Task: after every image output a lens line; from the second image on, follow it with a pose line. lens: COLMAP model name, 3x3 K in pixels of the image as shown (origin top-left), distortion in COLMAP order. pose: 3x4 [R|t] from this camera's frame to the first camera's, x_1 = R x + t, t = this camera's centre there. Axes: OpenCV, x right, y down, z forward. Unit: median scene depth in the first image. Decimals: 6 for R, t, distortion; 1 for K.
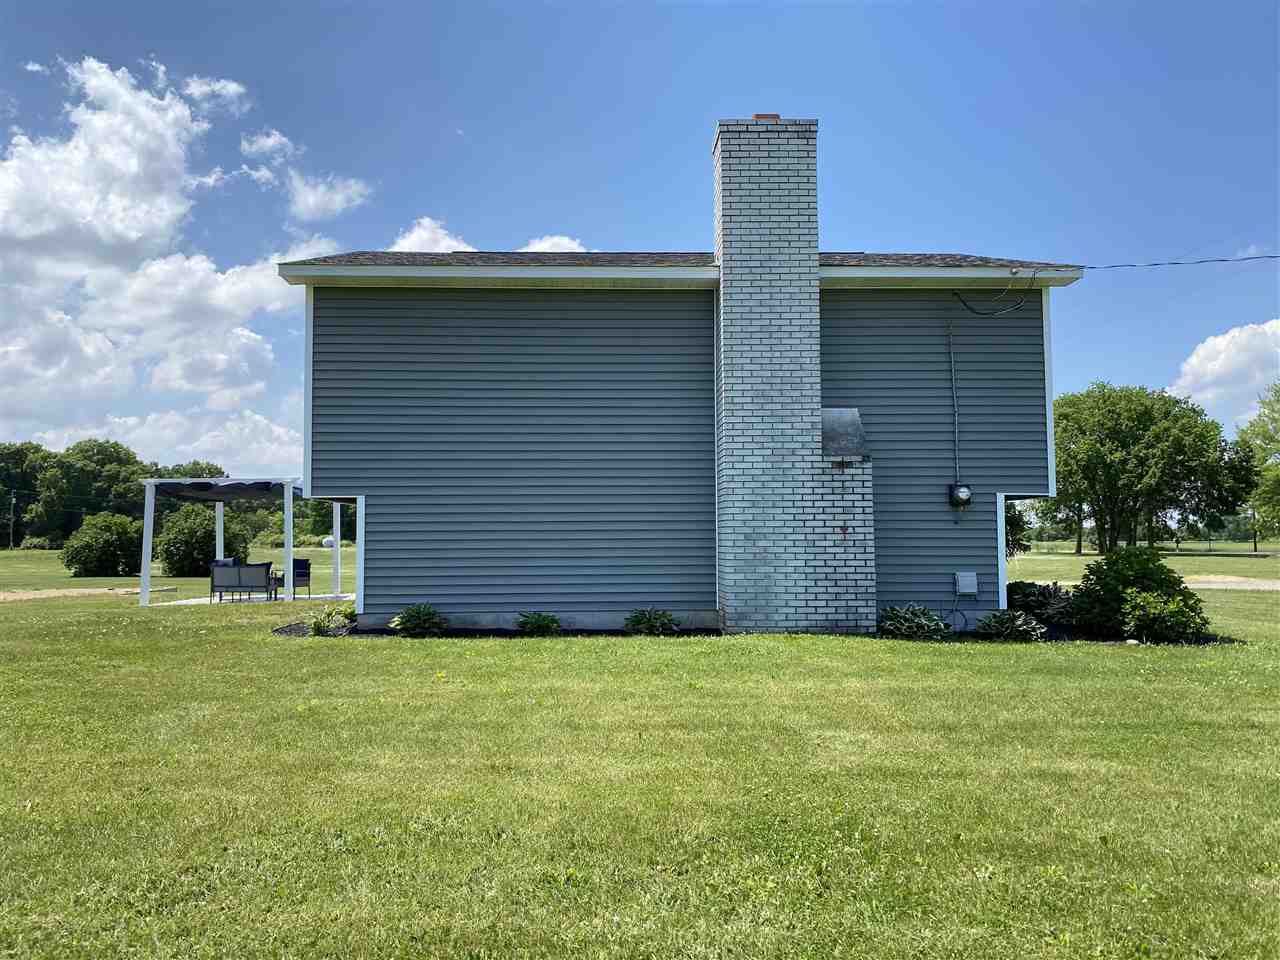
lens RADIAL K [[977.4, 0, 634.6], [0, 977.4, 473.3], [0, 0, 1]] dist [0.052020, 0.041026]
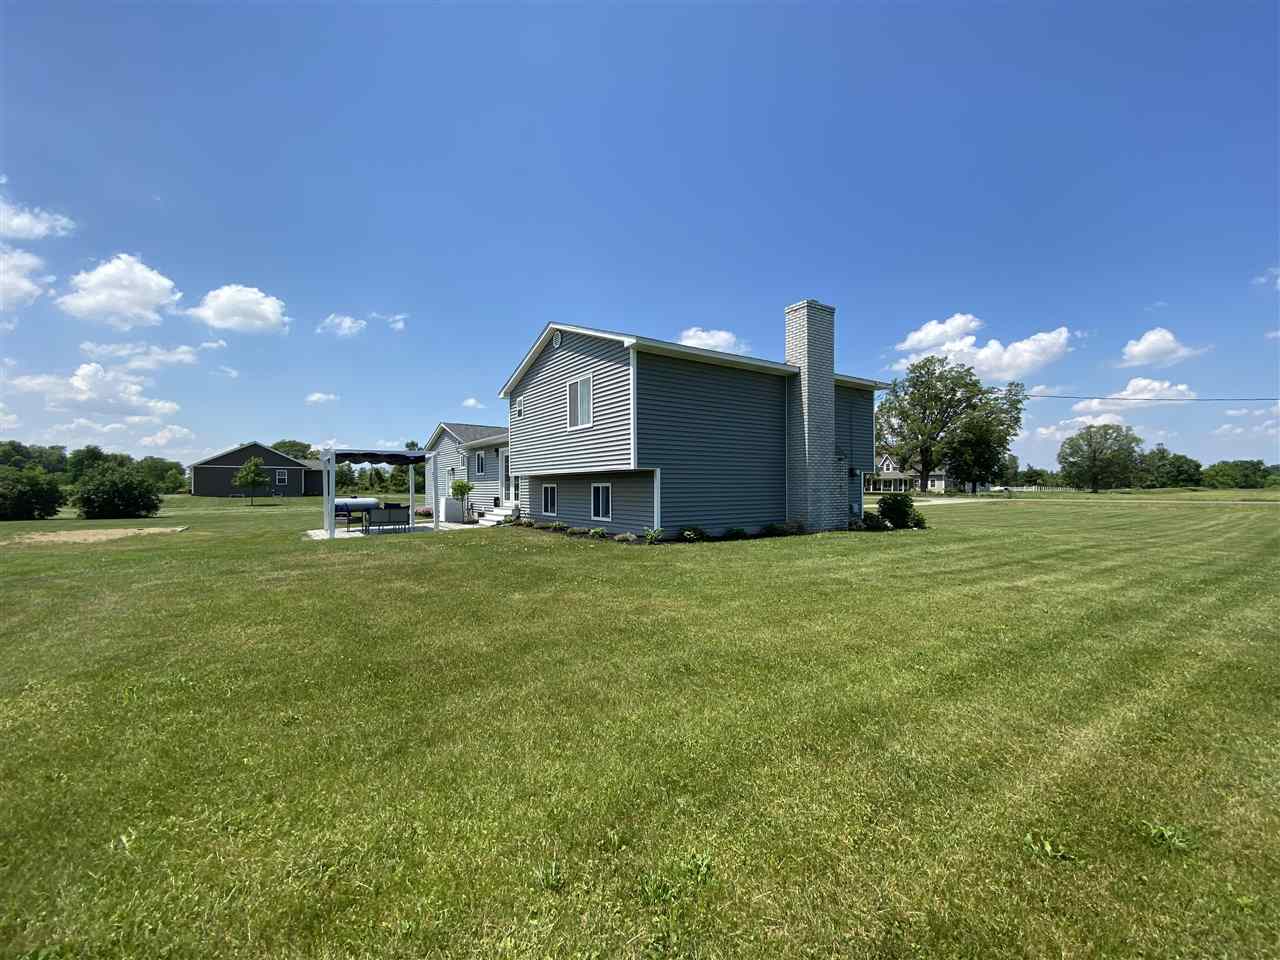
lens RADIAL K [[522.1, 0, 644.7], [0, 522.1, 487.0], [0, 0, 1]] dist [-0.010544, -0.009688]
pose [[0.833979, 0.002373, 0.551791, -0.838653], [-0.036678, 0.998018, 0.051143, 0.010165], [-0.550575, -0.062891, 0.832413, 0.211786]]
